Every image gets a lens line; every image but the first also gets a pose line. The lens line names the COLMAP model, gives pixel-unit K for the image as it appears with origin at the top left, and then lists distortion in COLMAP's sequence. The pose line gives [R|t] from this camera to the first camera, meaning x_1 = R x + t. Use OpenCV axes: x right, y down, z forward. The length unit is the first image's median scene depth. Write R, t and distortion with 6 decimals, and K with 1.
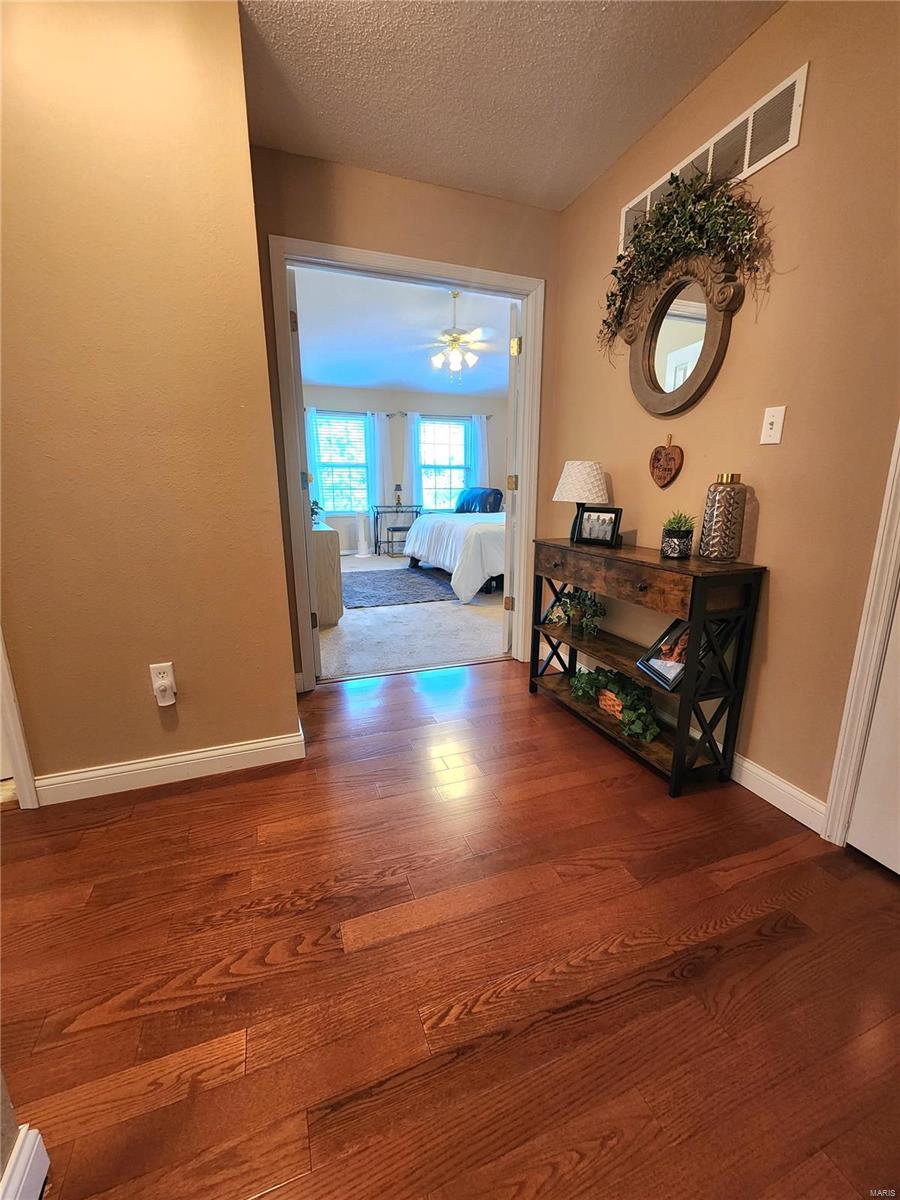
lens RADIAL K [[484.2, 0, 453.2], [0, 484.2, 599.3], [0, 0, 1]] dist [0.000113, -0.002671]
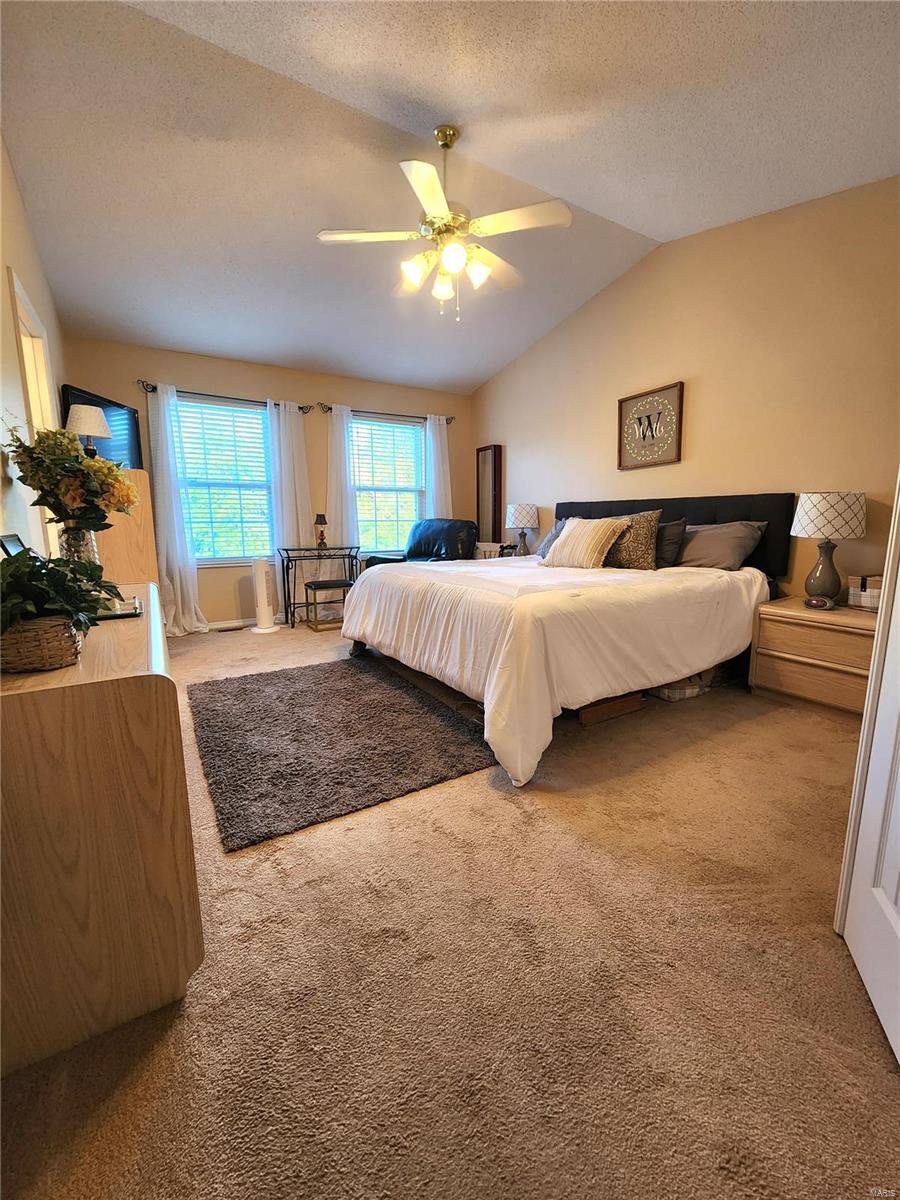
lens RADIAL K [[484.2, 0, 455.2], [0, 484.2, 601.5], [0, 0, 1]] dist [0.000113, -0.002671]
pose [[0.980899, -0.036156, 0.191130, -0.064458], [0.047547, 0.997334, -0.055348, -0.077020], [-0.188620, 0.063378, 0.980003, 0.339046]]
